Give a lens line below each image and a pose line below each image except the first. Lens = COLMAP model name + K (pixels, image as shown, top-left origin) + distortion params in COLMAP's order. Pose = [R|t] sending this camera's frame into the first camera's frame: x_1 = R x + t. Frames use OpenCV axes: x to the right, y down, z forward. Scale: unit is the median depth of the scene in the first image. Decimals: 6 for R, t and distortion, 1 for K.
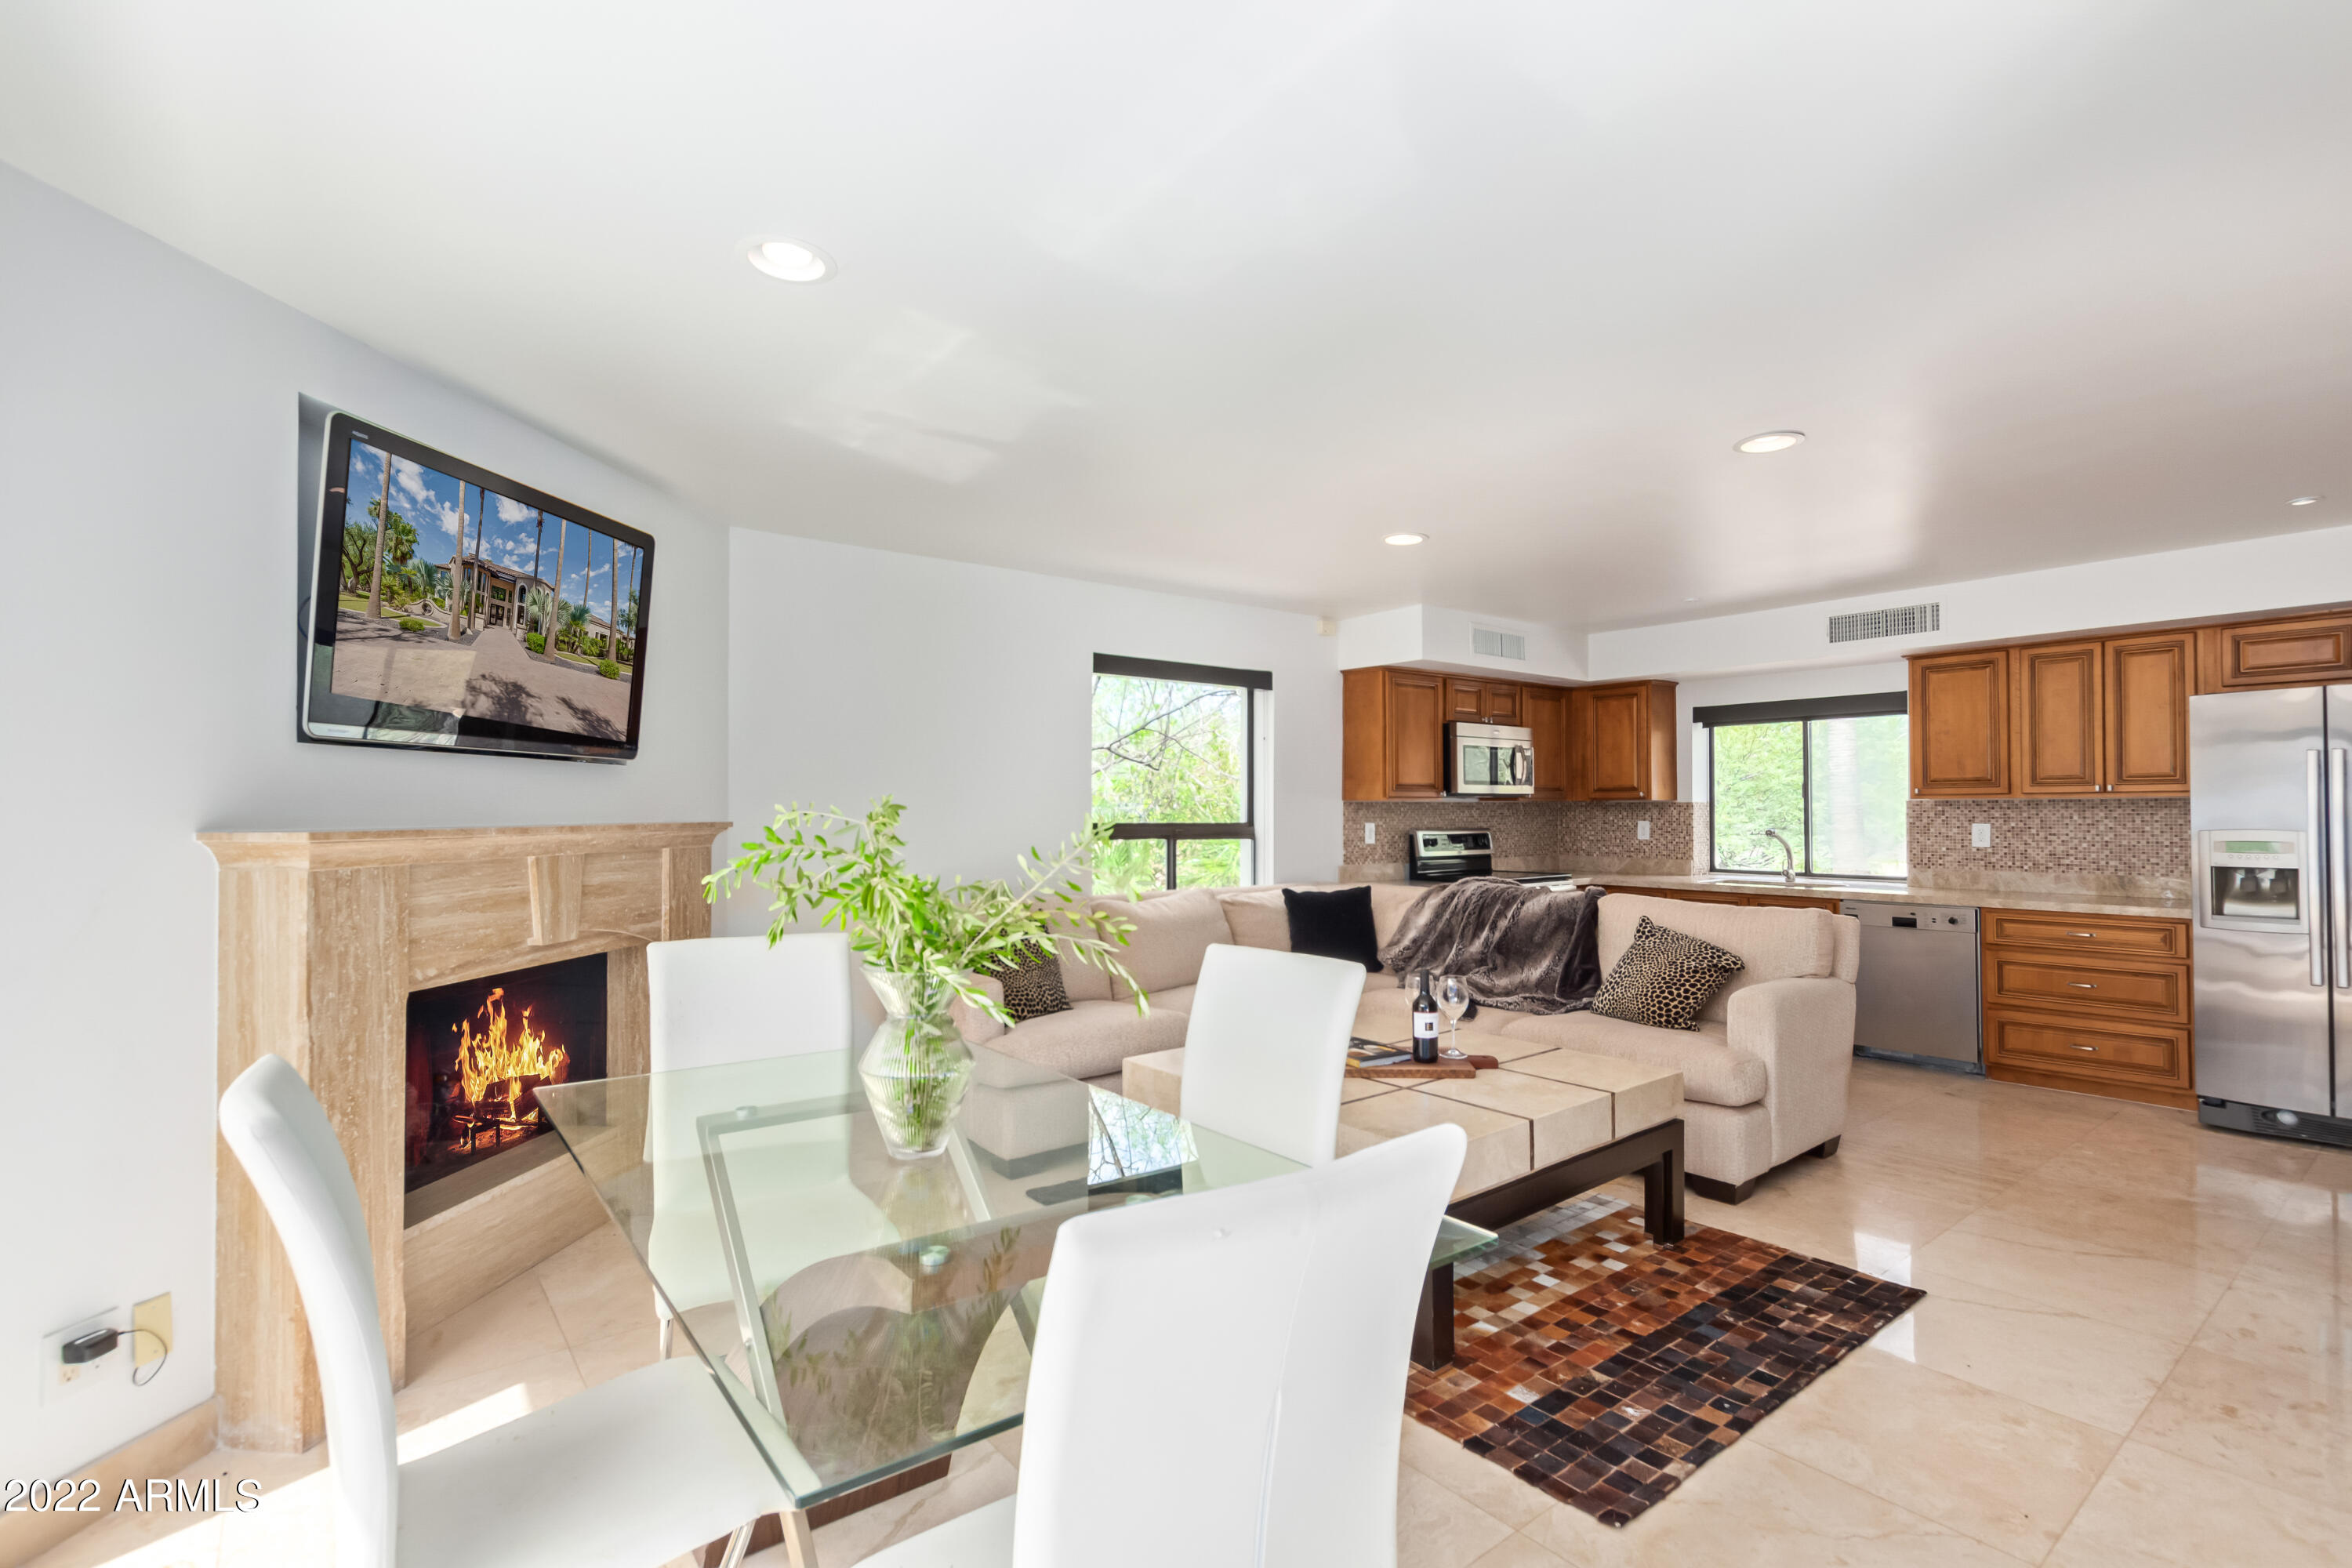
lens RADIAL K [[1091.4, 0, 1170.8], [0, 1091.4, 791.5], [0, 0, 1]] dist [-0.000316, -0.002638]
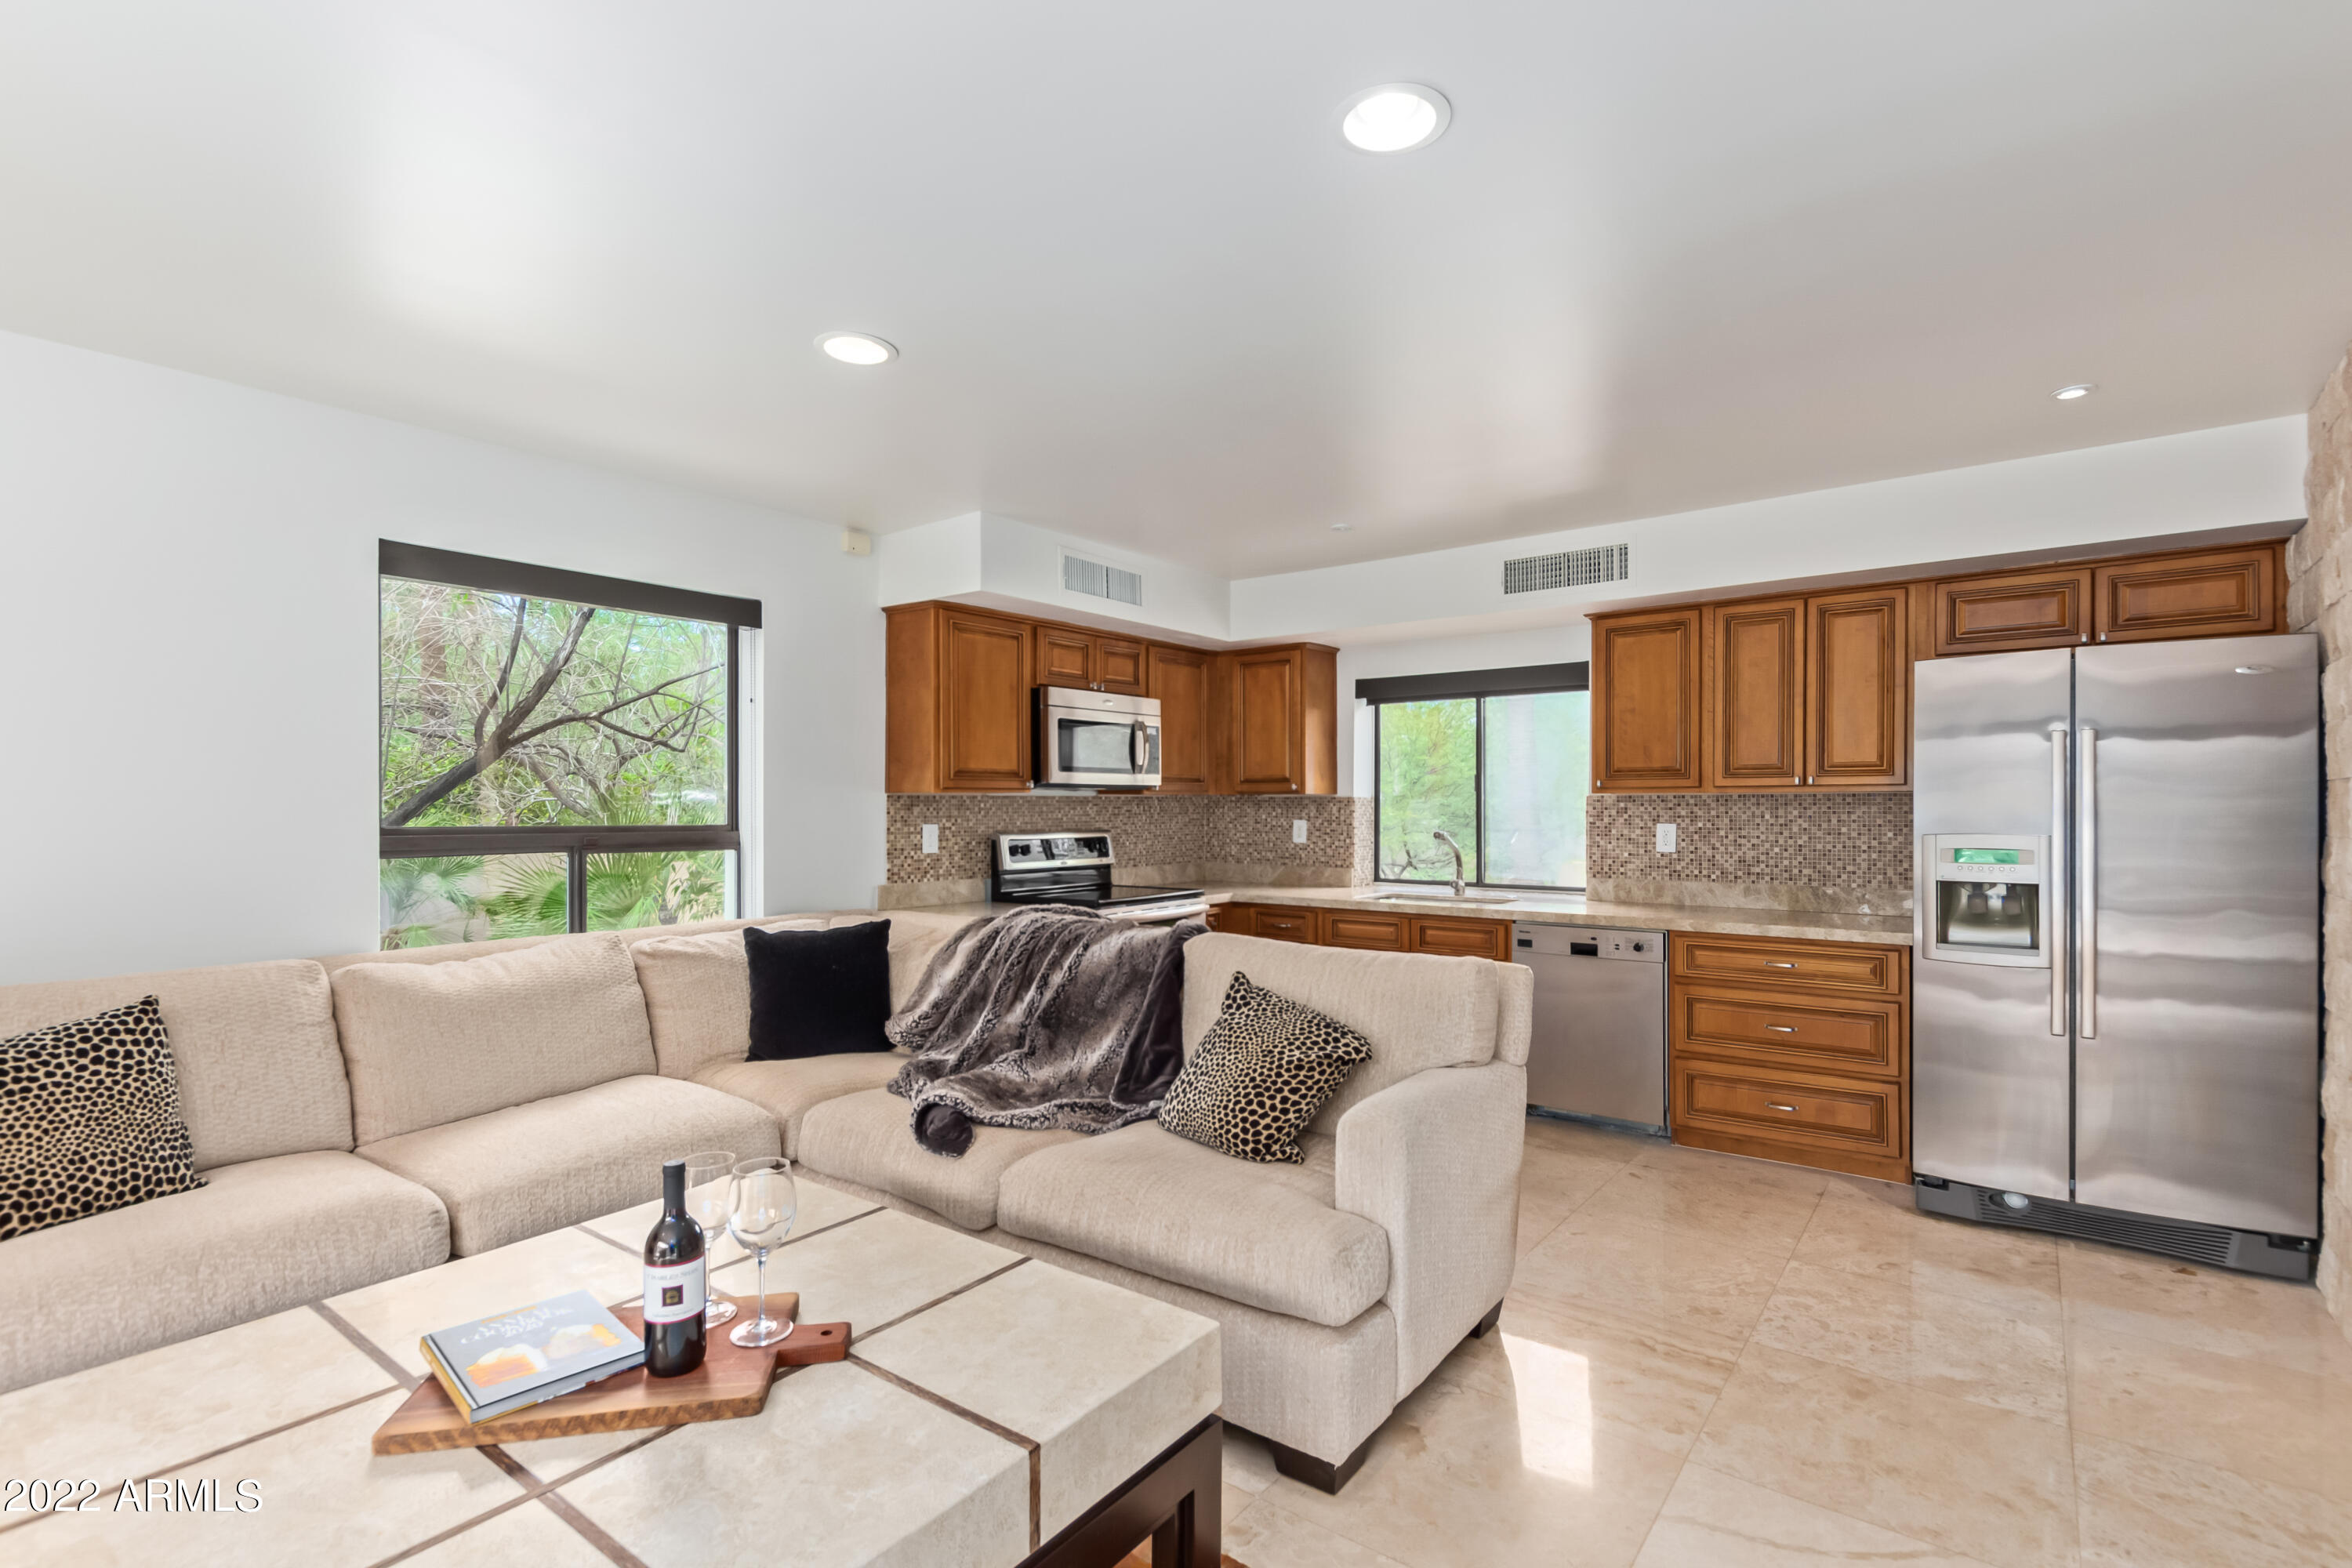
lens RADIAL K [[1091.4, 0, 1195.0], [0, 1091.4, 808.8], [0, 0, 1]] dist [-0.000316, -0.002638]
pose [[0.966349, -0.000677, 0.257234, 0.216599], [-0.004926, 0.999764, 0.021136, 0.003241], [-0.257188, -0.021692, 0.966118, 0.341823]]
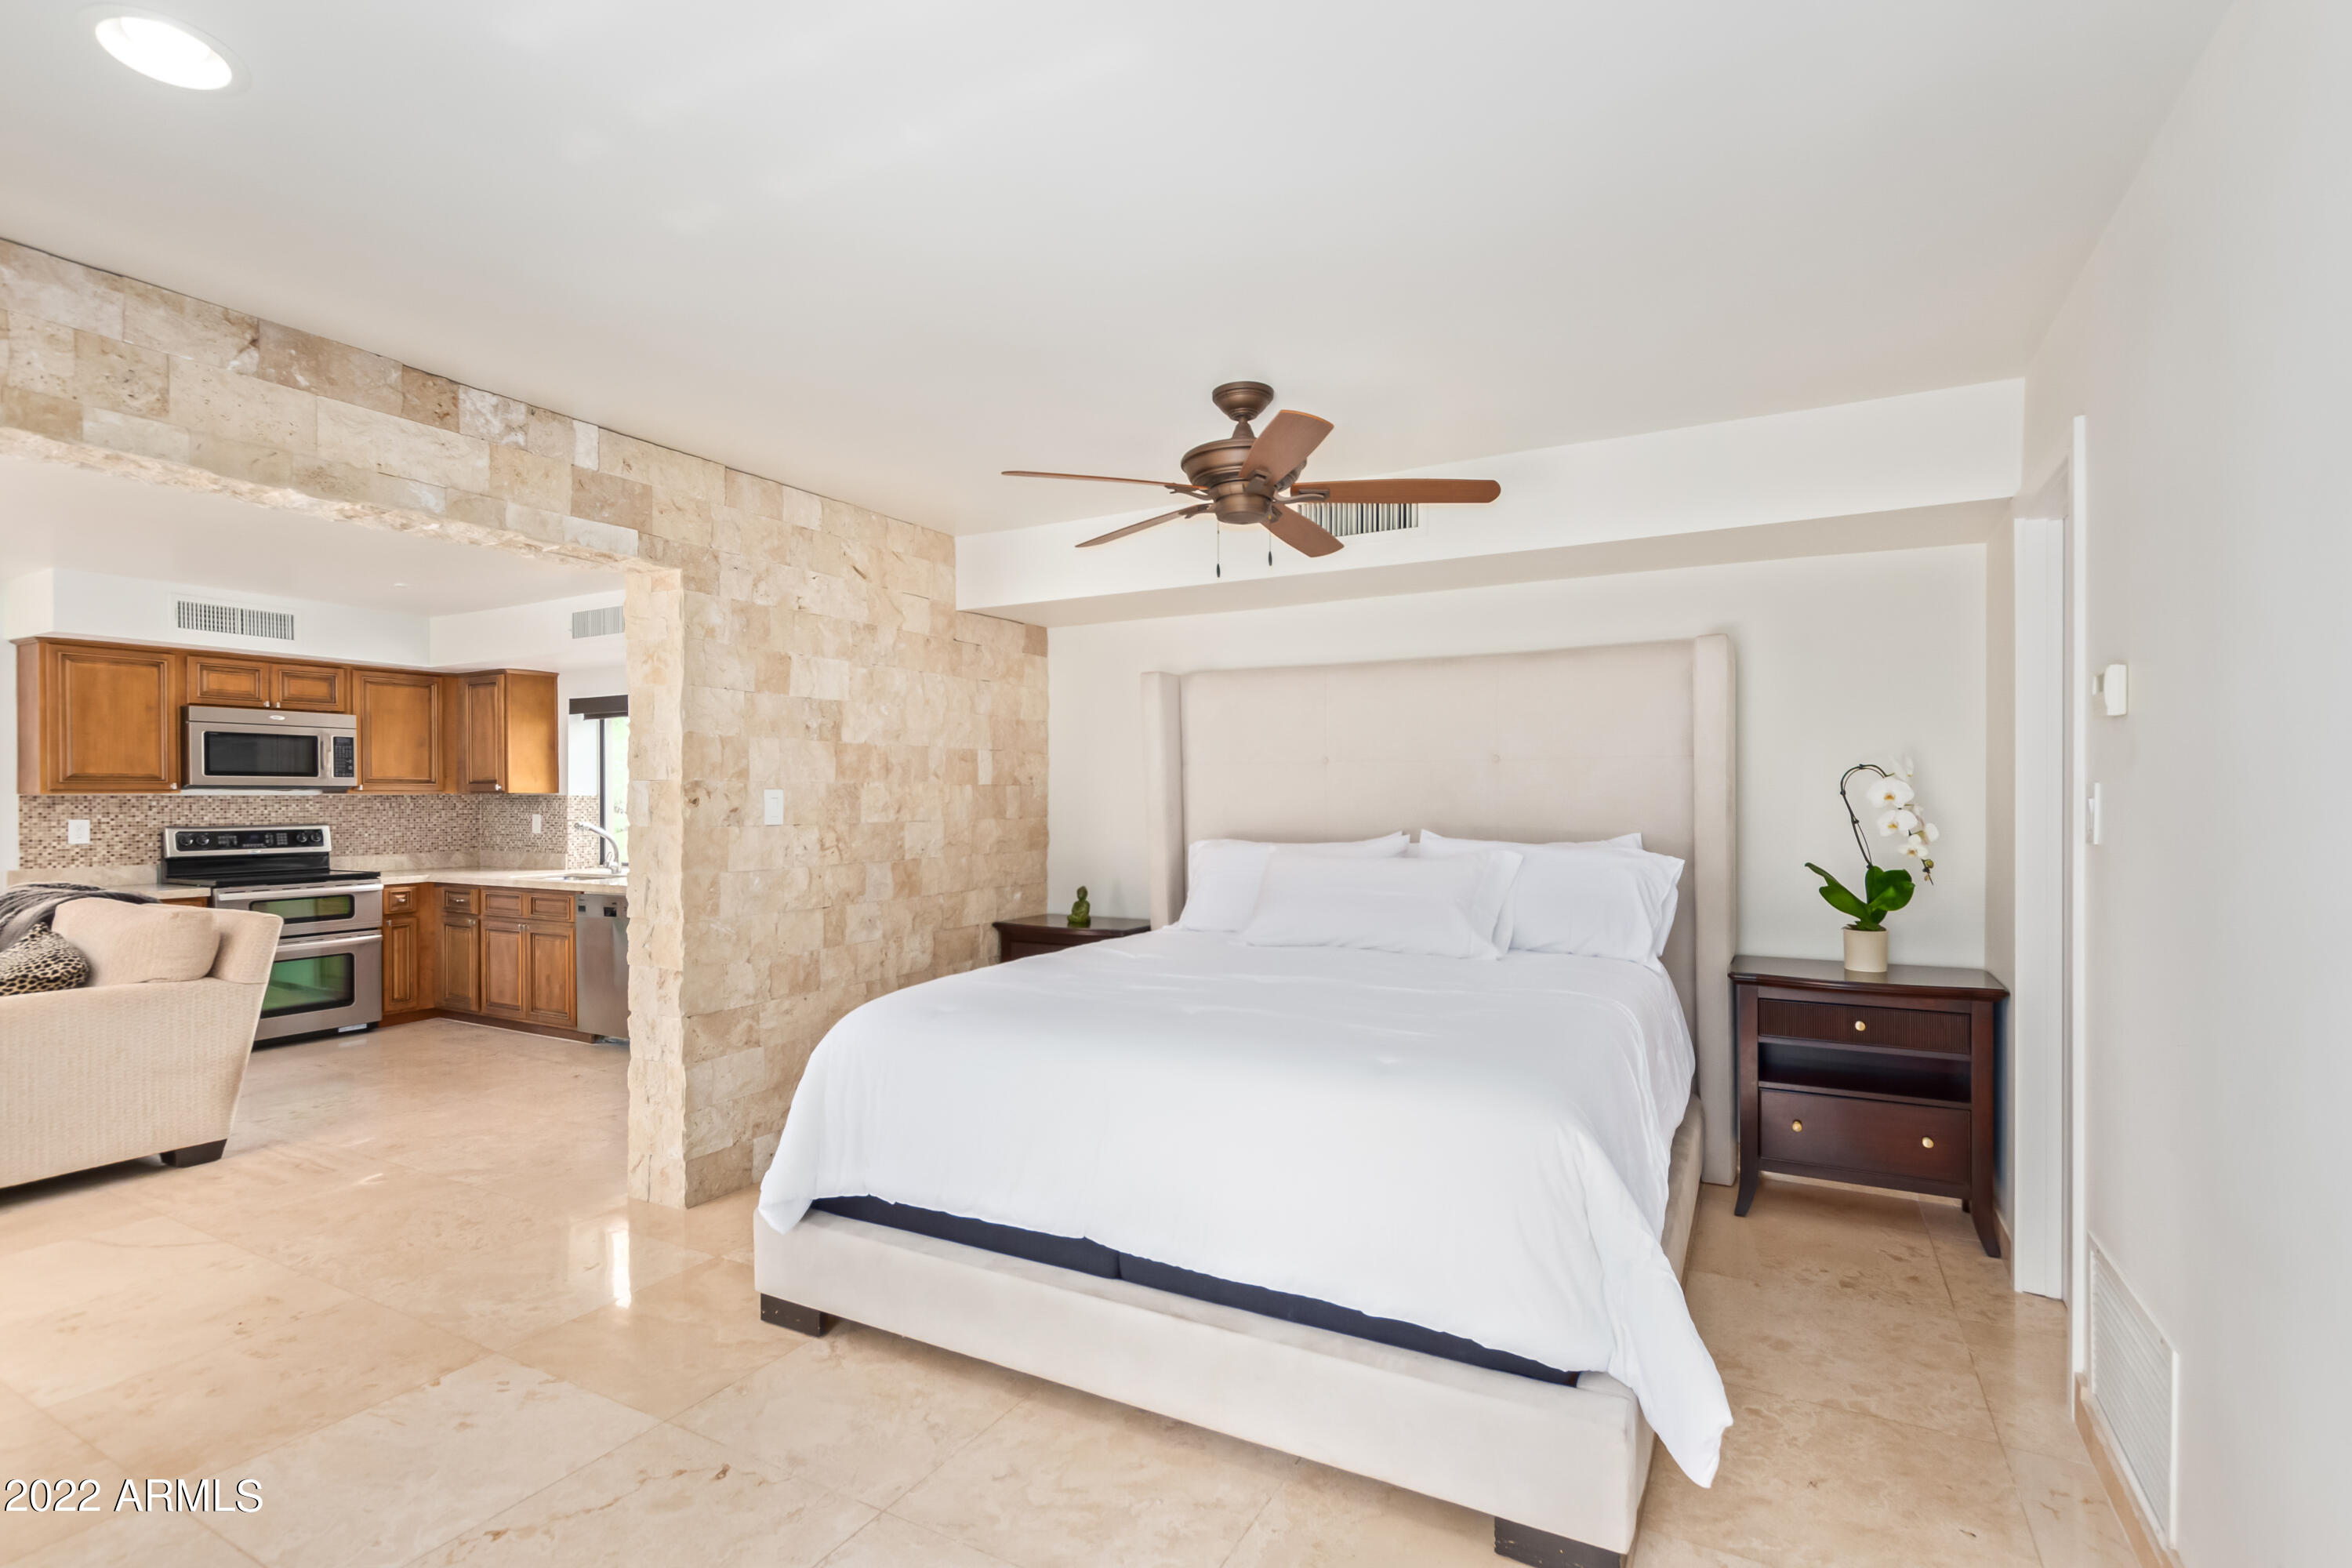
lens RADIAL K [[1091.4, 0, 1183.9], [0, 1091.4, 793.6], [0, 0, 1]] dist [-0.000316, -0.002638]
pose [[0.913799, 0.000060, 0.406168, 0.824775], [-0.004978, 0.999927, 0.011052, -0.007420], [-0.406137, -0.012122, 0.913732, -0.184982]]
